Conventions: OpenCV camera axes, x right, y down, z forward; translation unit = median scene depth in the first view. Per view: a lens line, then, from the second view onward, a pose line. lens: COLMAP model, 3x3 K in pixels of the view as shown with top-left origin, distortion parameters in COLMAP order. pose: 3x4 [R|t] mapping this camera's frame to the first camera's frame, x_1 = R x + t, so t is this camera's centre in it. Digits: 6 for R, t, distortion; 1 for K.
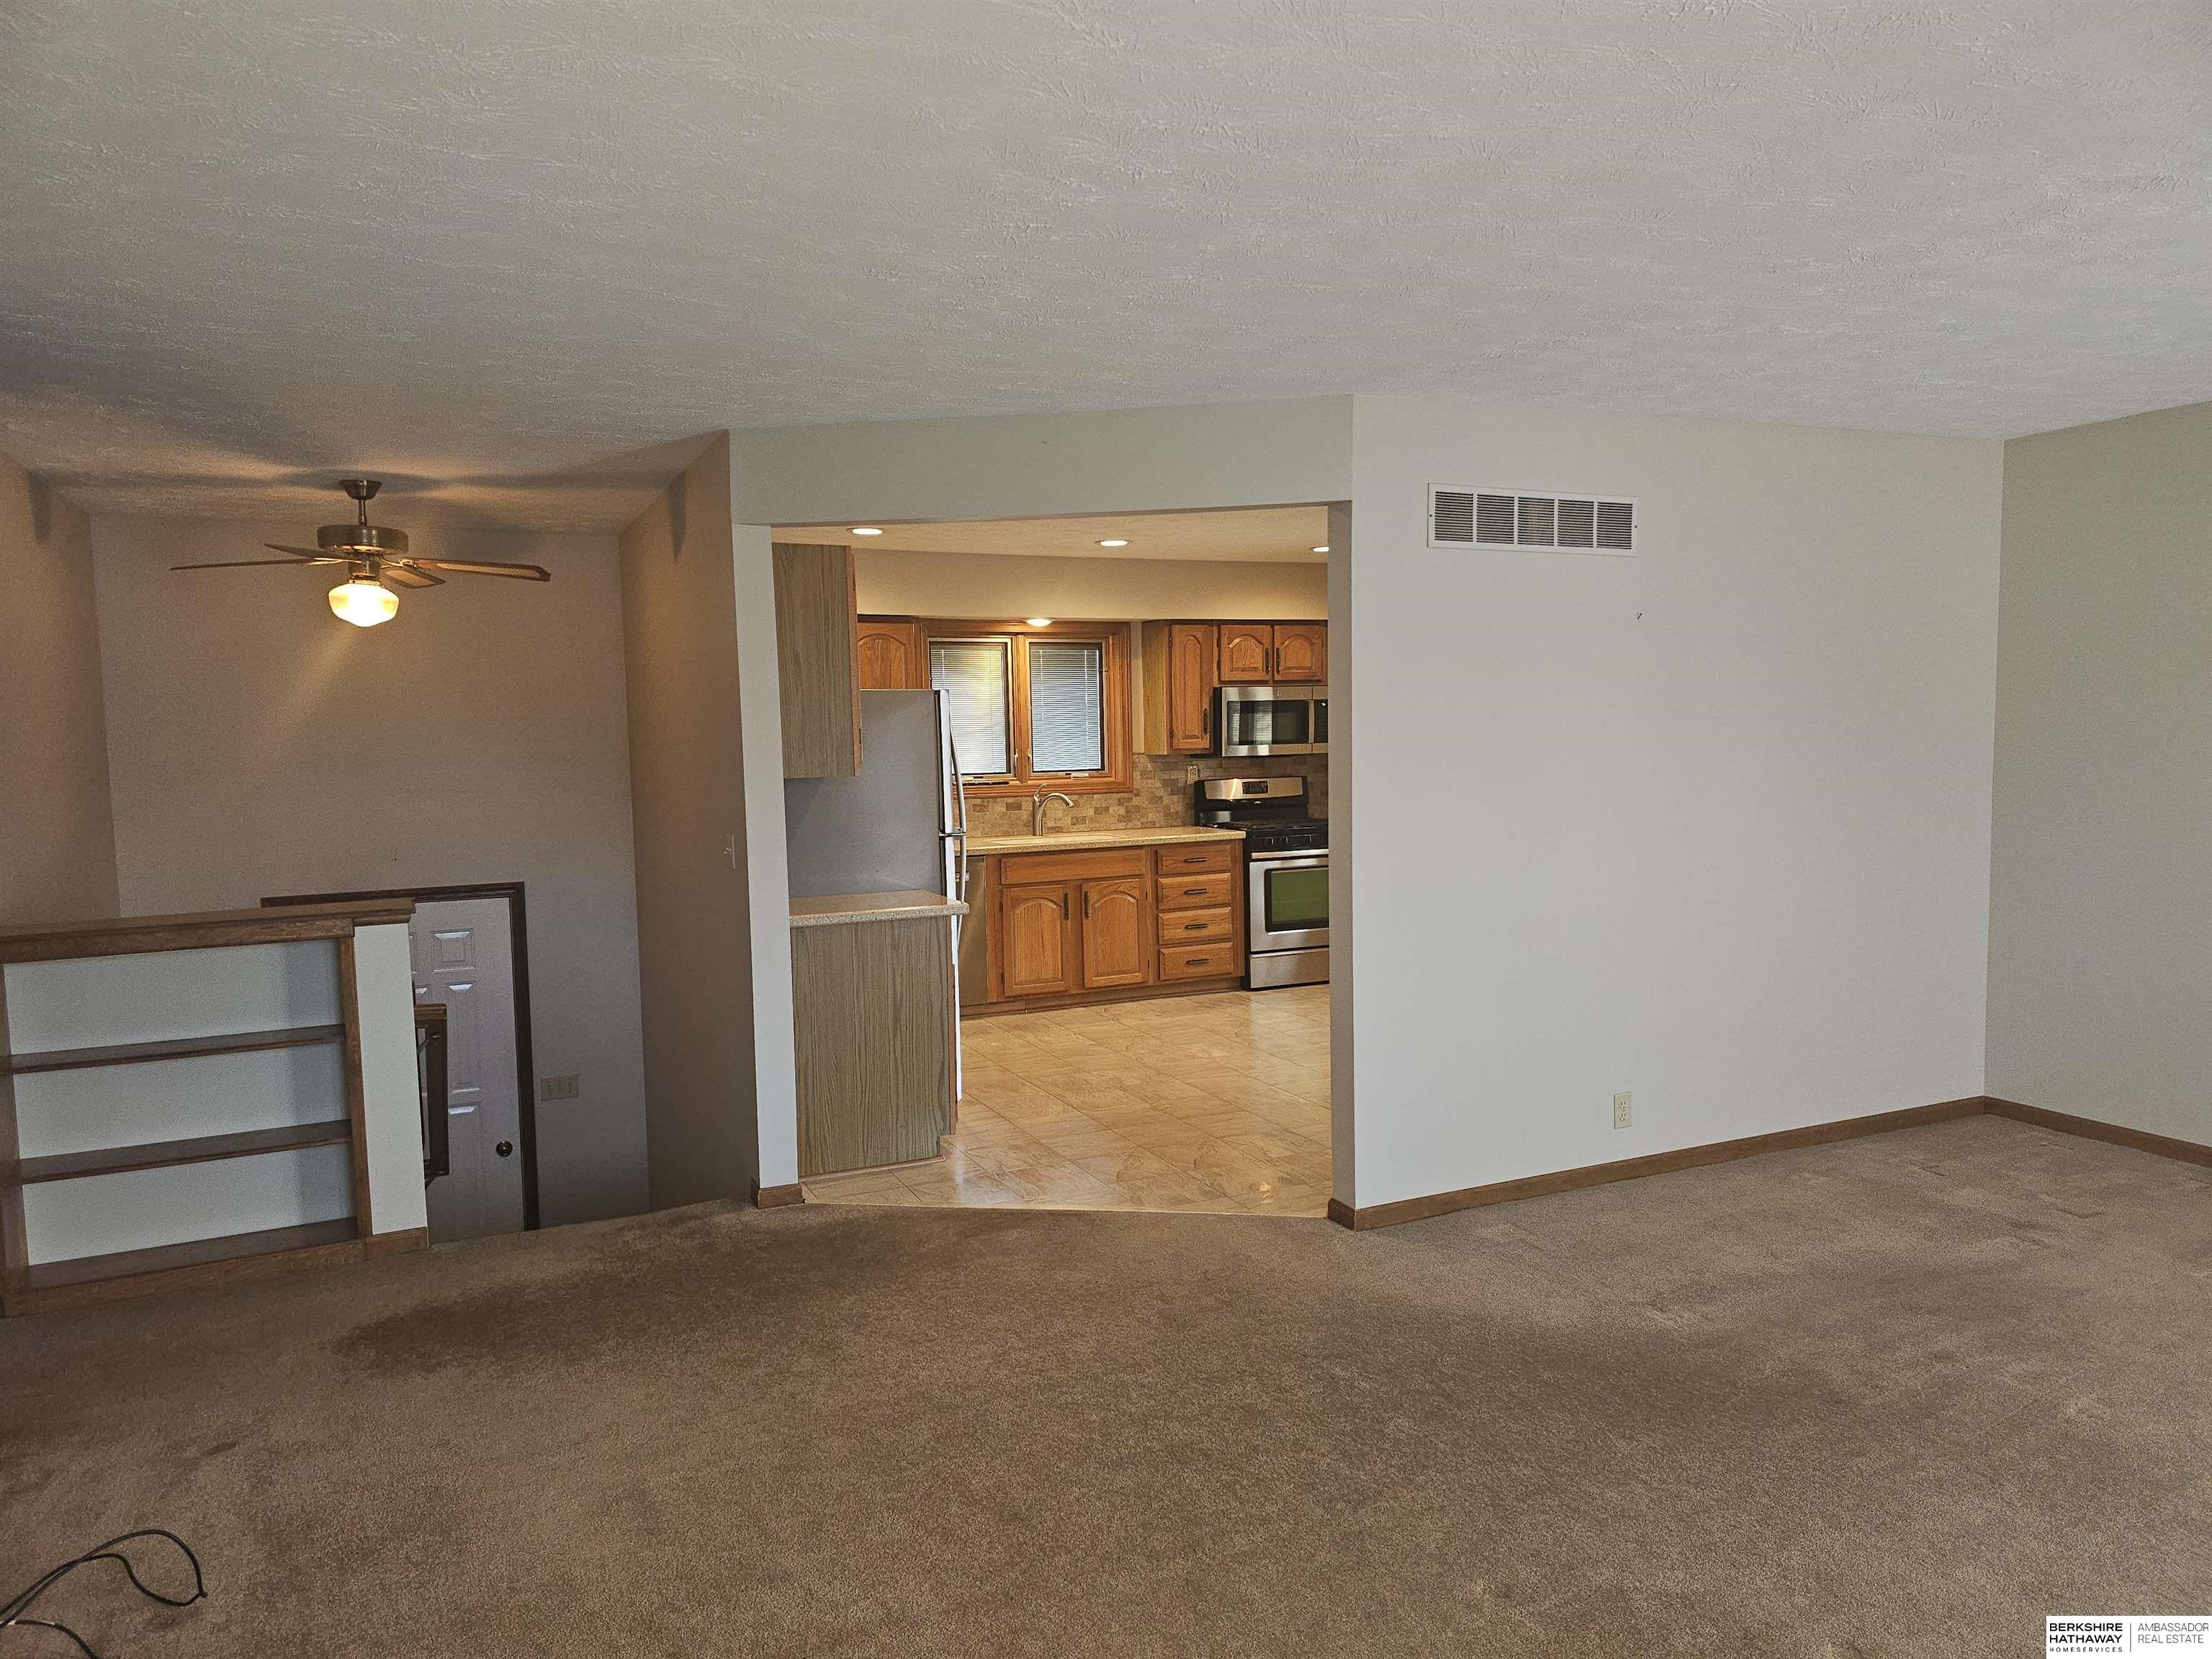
lens RADIAL K [[1502.1, 0, 1109.6], [0, 1502.1, 850.5], [0, 0, 1]] dist [0.071481, -0.065582]
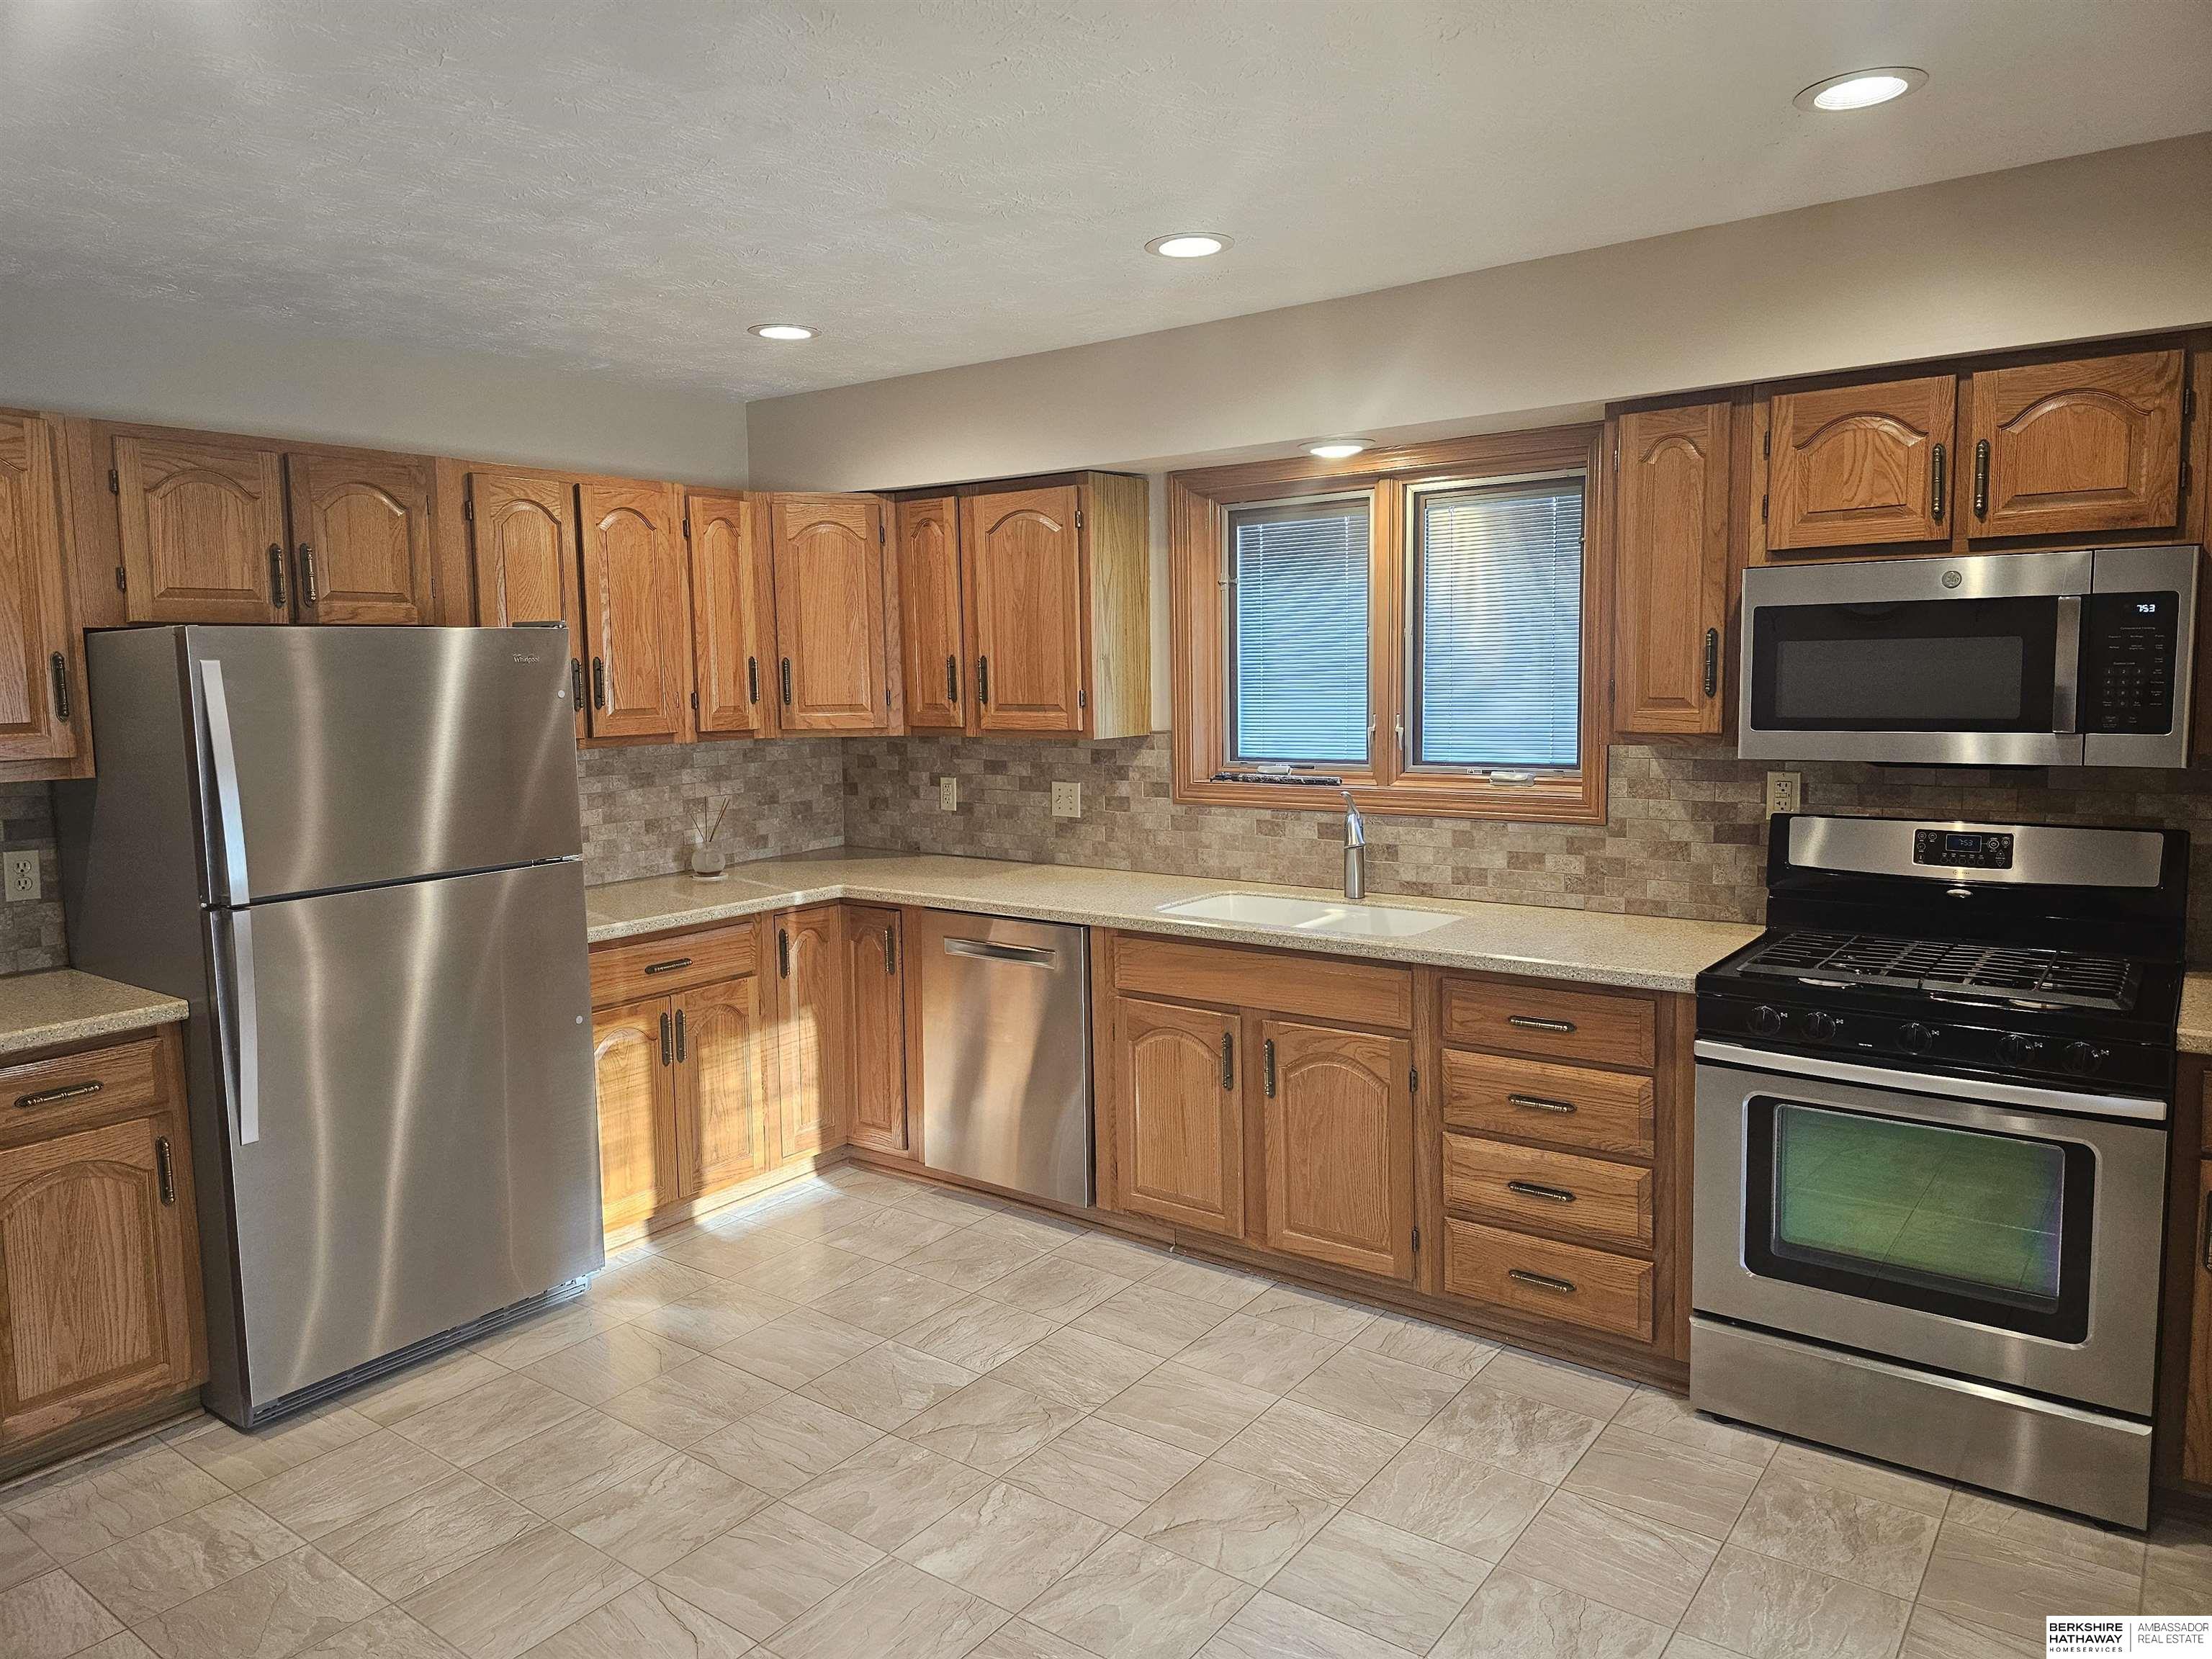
lens RADIAL K [[1502.1, 0, 1057.6], [0, 1502.1, 799.0], [0, 0, 1]] dist [0.071481, -0.065582]
pose [[0.454744, 0.094057, -0.885642, 0.333101], [-0.062523, 0.995326, 0.073603, -0.070568], [0.888425, 0.021902, 0.458499, 0.690478]]
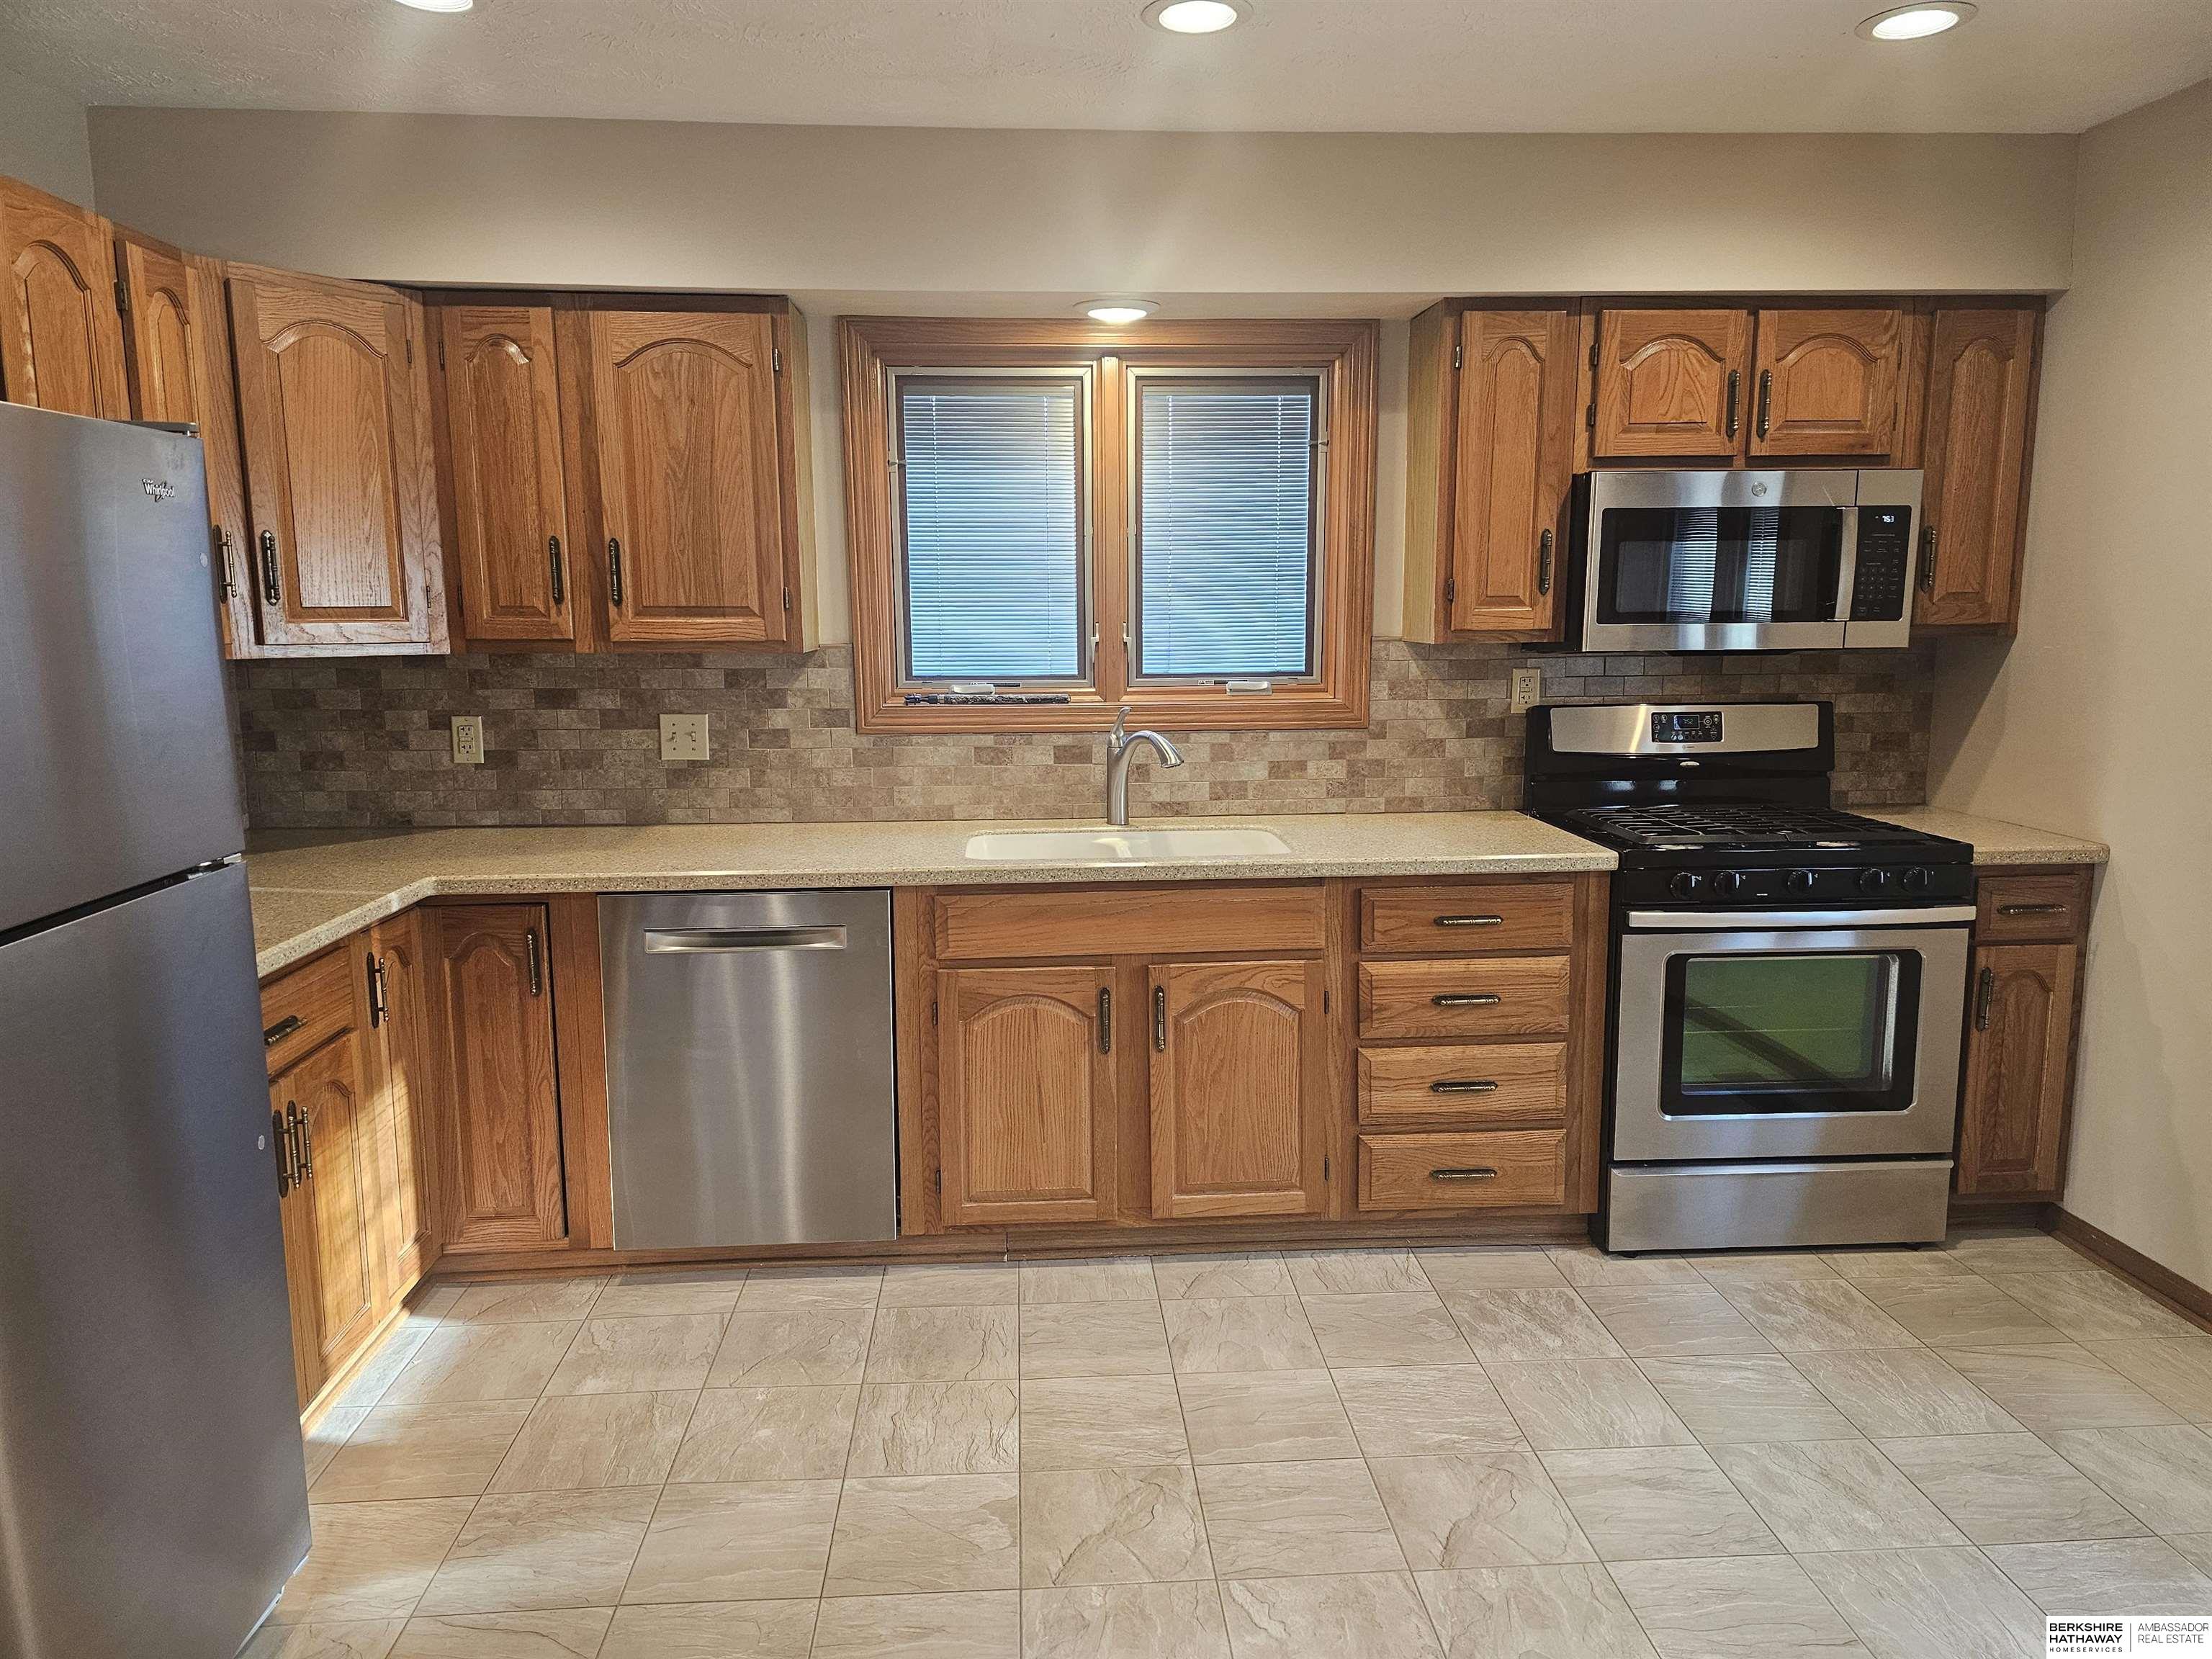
lens RADIAL K [[1502.1, 0, 1110.2], [0, 1502.1, 820.5], [0, 0, 1]] dist [0.071481, -0.065582]
pose [[0.933237, 0.068454, -0.352679, 0.103862], [-0.044132, 0.996088, 0.076558, -0.043919], [0.356540, -0.055883, 0.932607, 0.590152]]
